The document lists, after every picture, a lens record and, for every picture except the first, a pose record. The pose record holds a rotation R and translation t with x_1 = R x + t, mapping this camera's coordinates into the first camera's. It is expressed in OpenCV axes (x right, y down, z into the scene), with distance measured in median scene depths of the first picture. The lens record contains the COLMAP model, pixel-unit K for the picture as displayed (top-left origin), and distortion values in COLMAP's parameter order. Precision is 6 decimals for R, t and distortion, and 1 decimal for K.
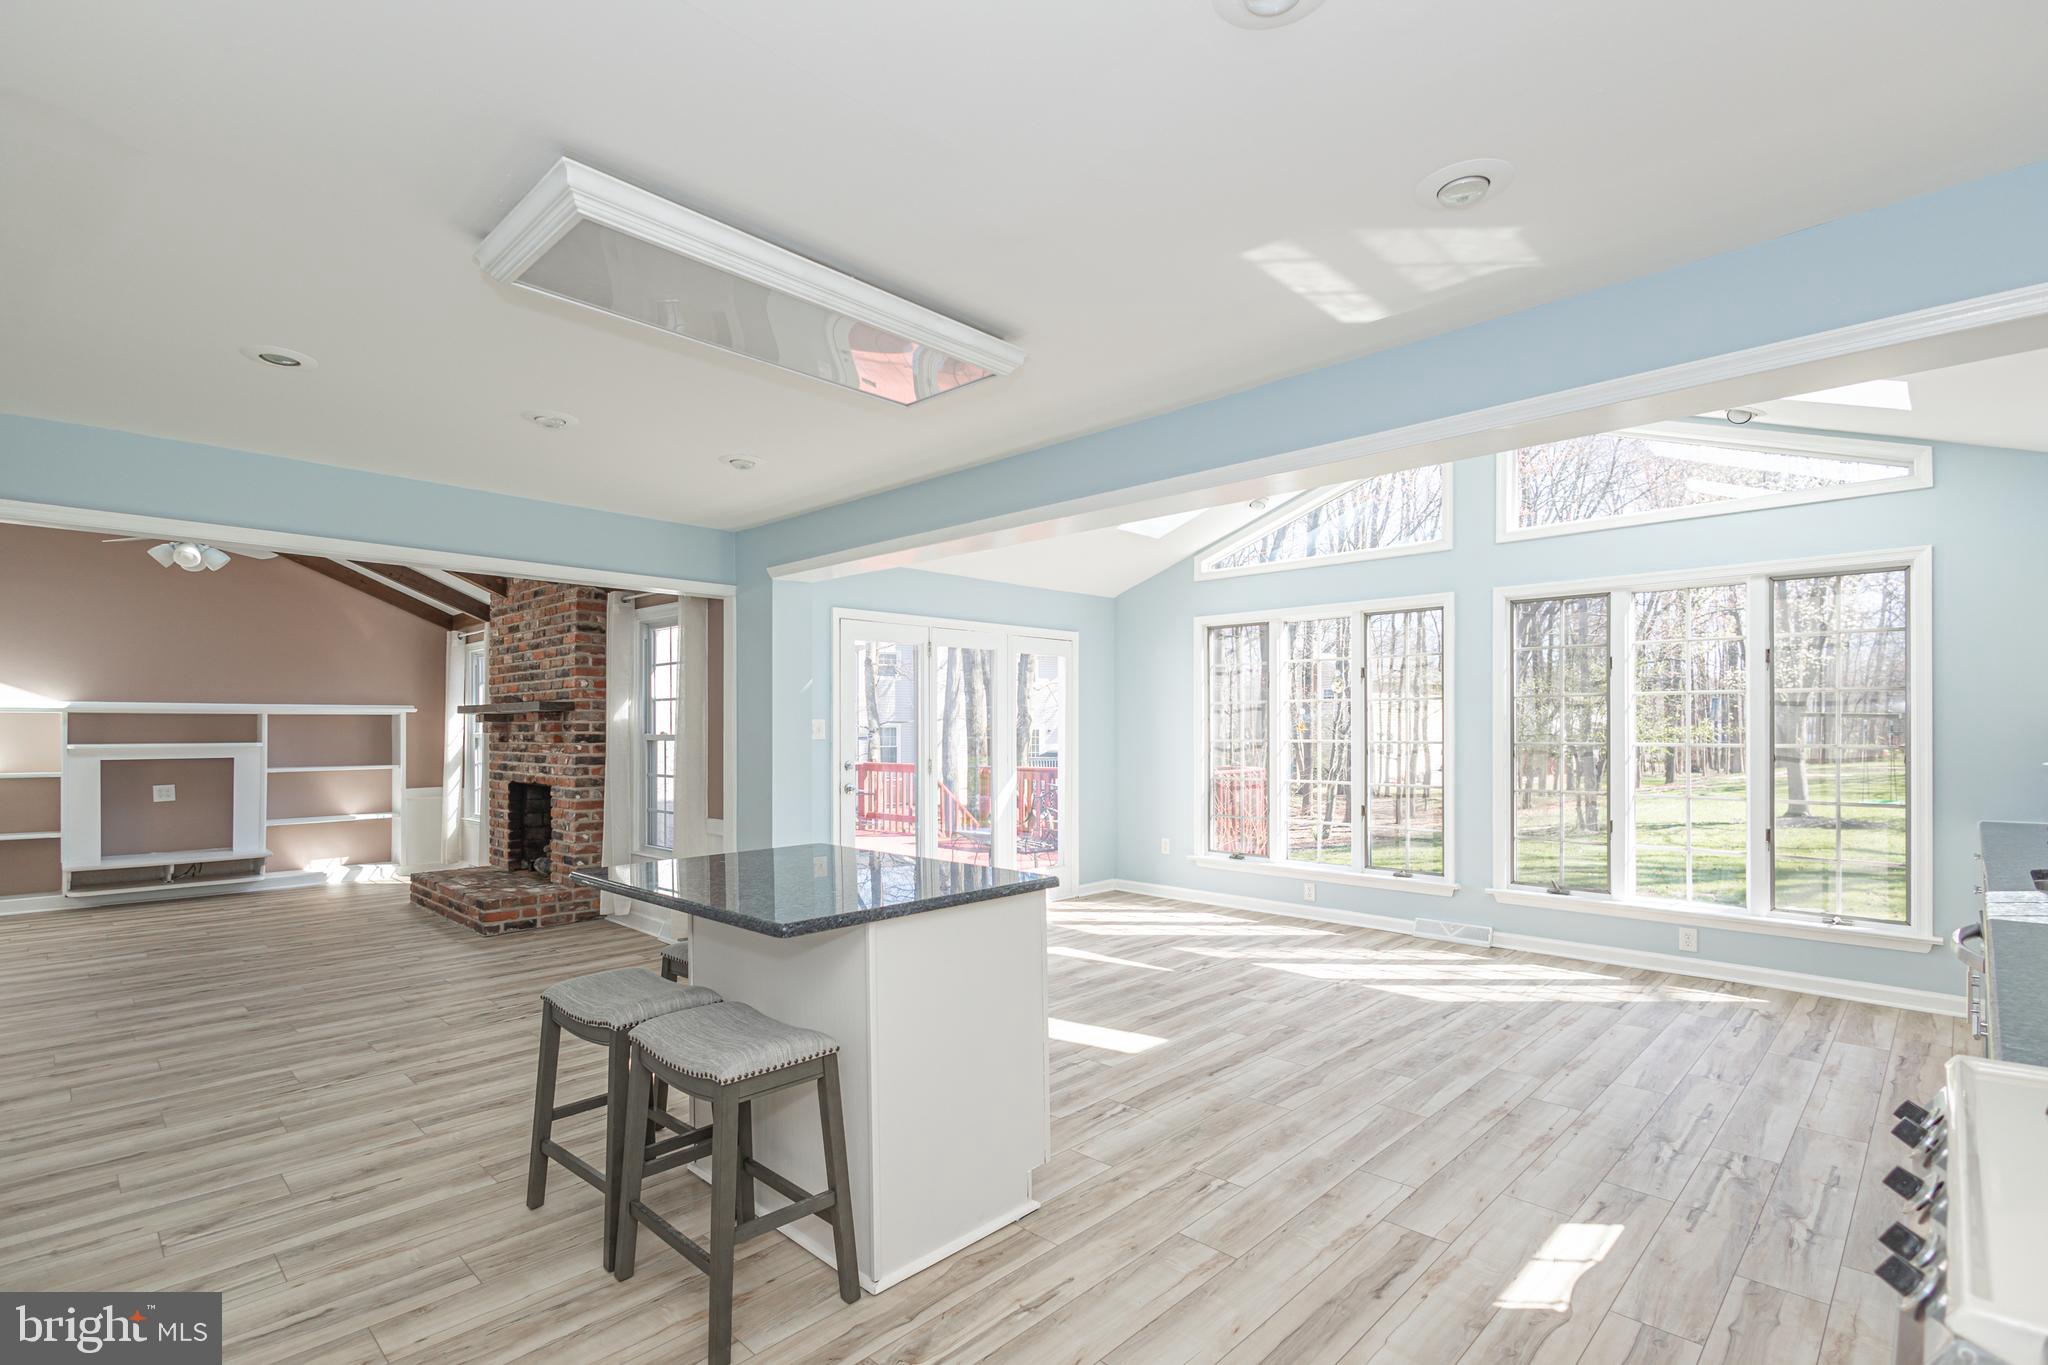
lens RADIAL K [[961.0, 0, 1017.5], [0, 961.0, 729.2], [0, 0, 1]] dist [0.003517, 0.000219]
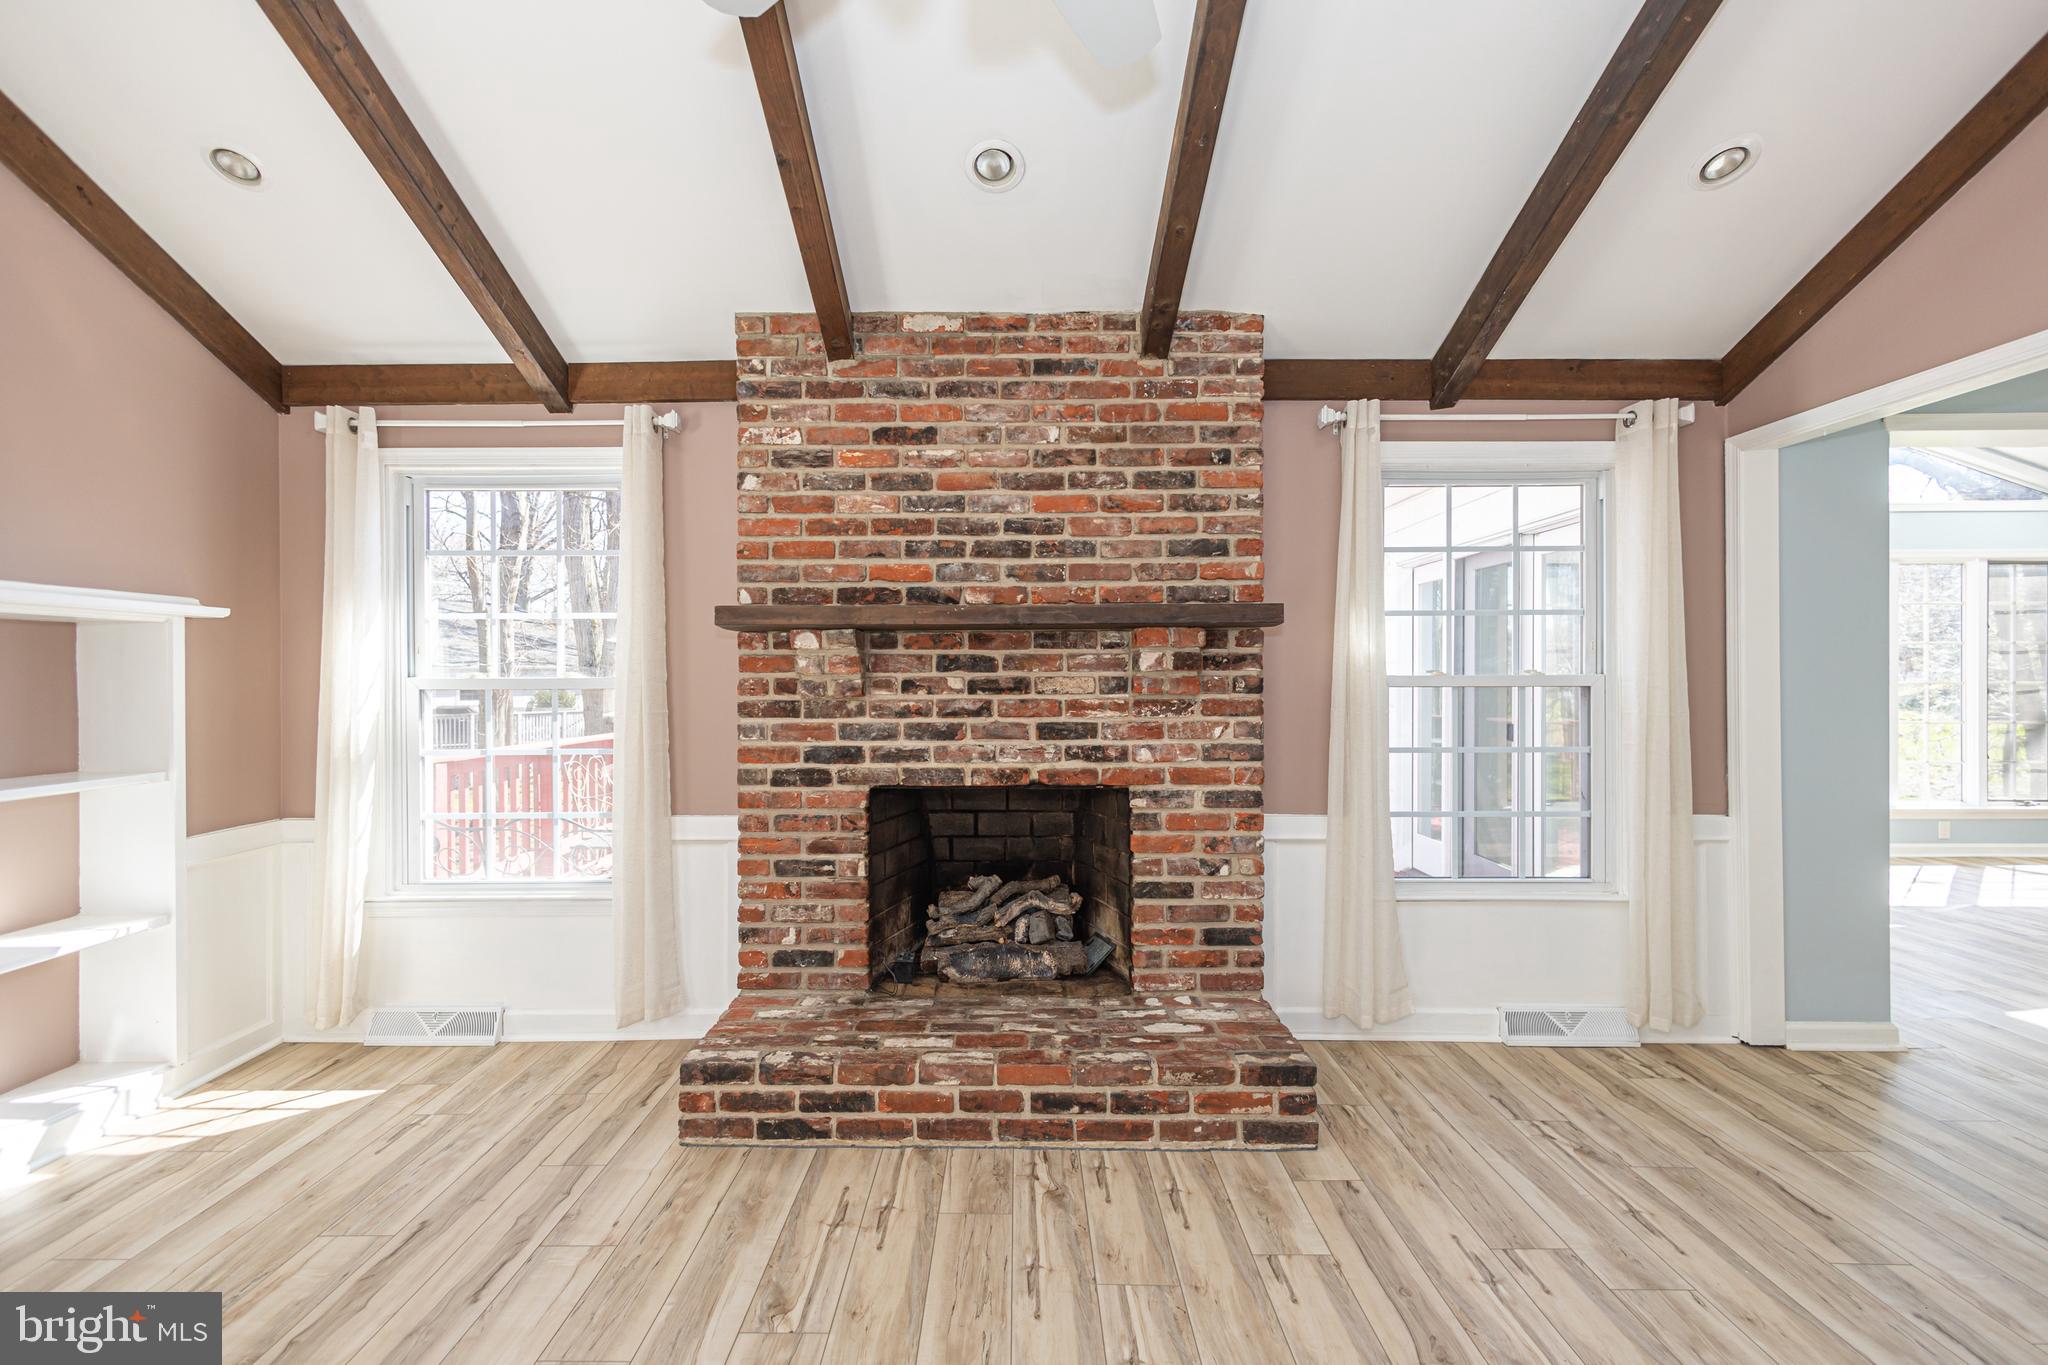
lens RADIAL K [[940.4, 0, 1019.6], [0, 940.4, 683.3], [0, 0, 1]] dist [0.003731, 0.000631]
pose [[0.719848, -0.002853, 0.694126, -1.095105], [-0.000907, 0.999987, 0.005051, 0.008275], [-0.694131, -0.004265, 0.719836, 0.922255]]
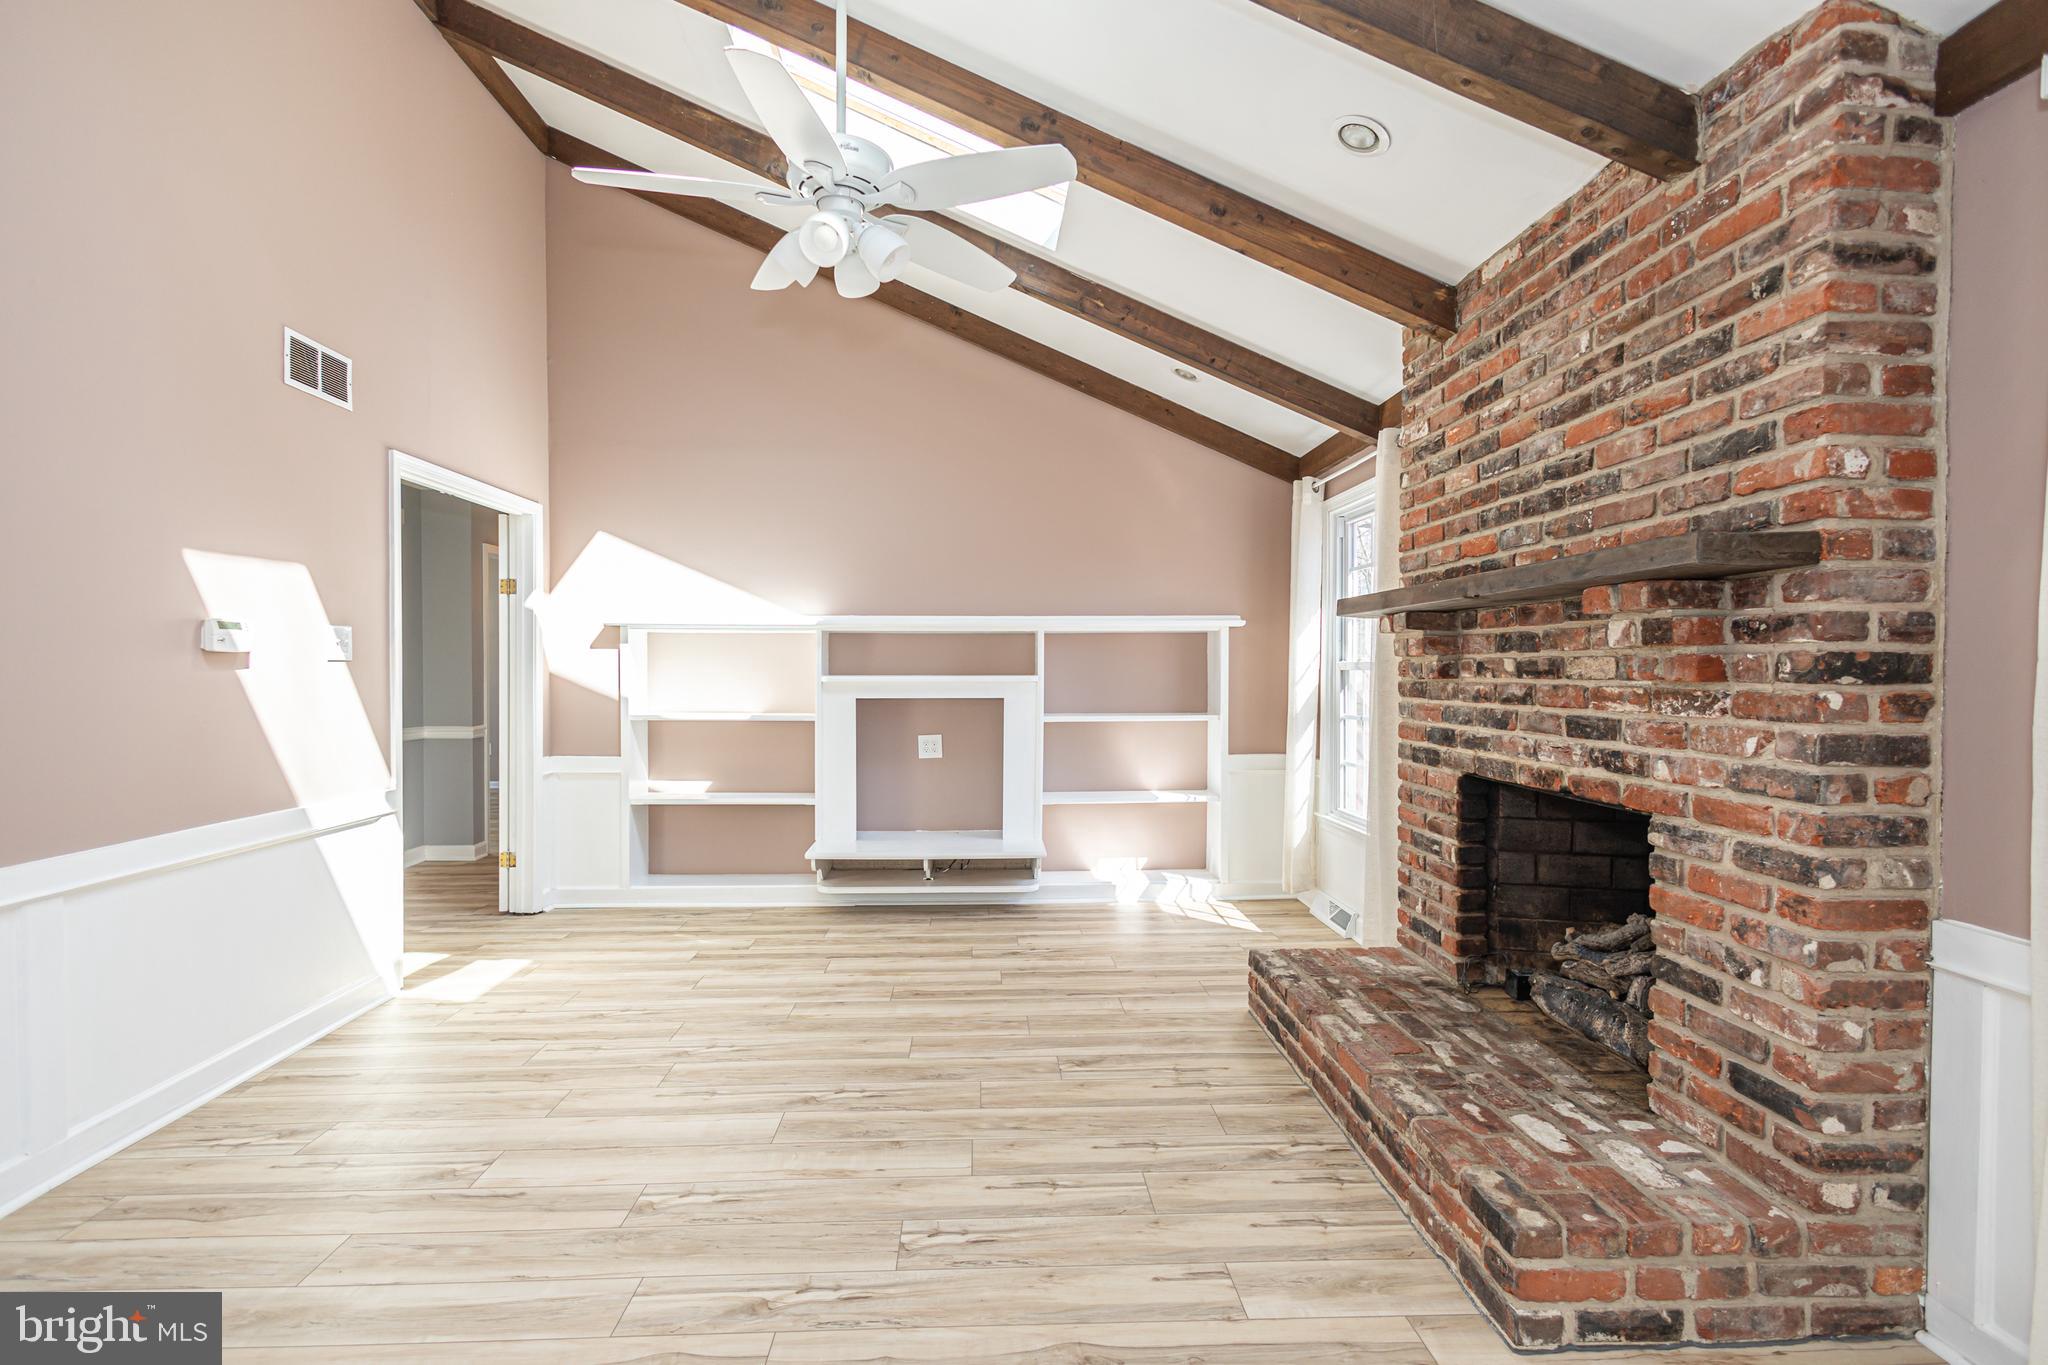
lens RADIAL K [[955.5, 0, 1008.7], [0, 955.5, 682.4], [0, 0, 1]] dist [0.008998, -0.001797]
pose [[0.722896, 0.012582, -0.690843, -0.544736], [0.000304, 0.999828, 0.018527, 0.010775], [0.690957, -0.013602, 0.722768, 0.802552]]
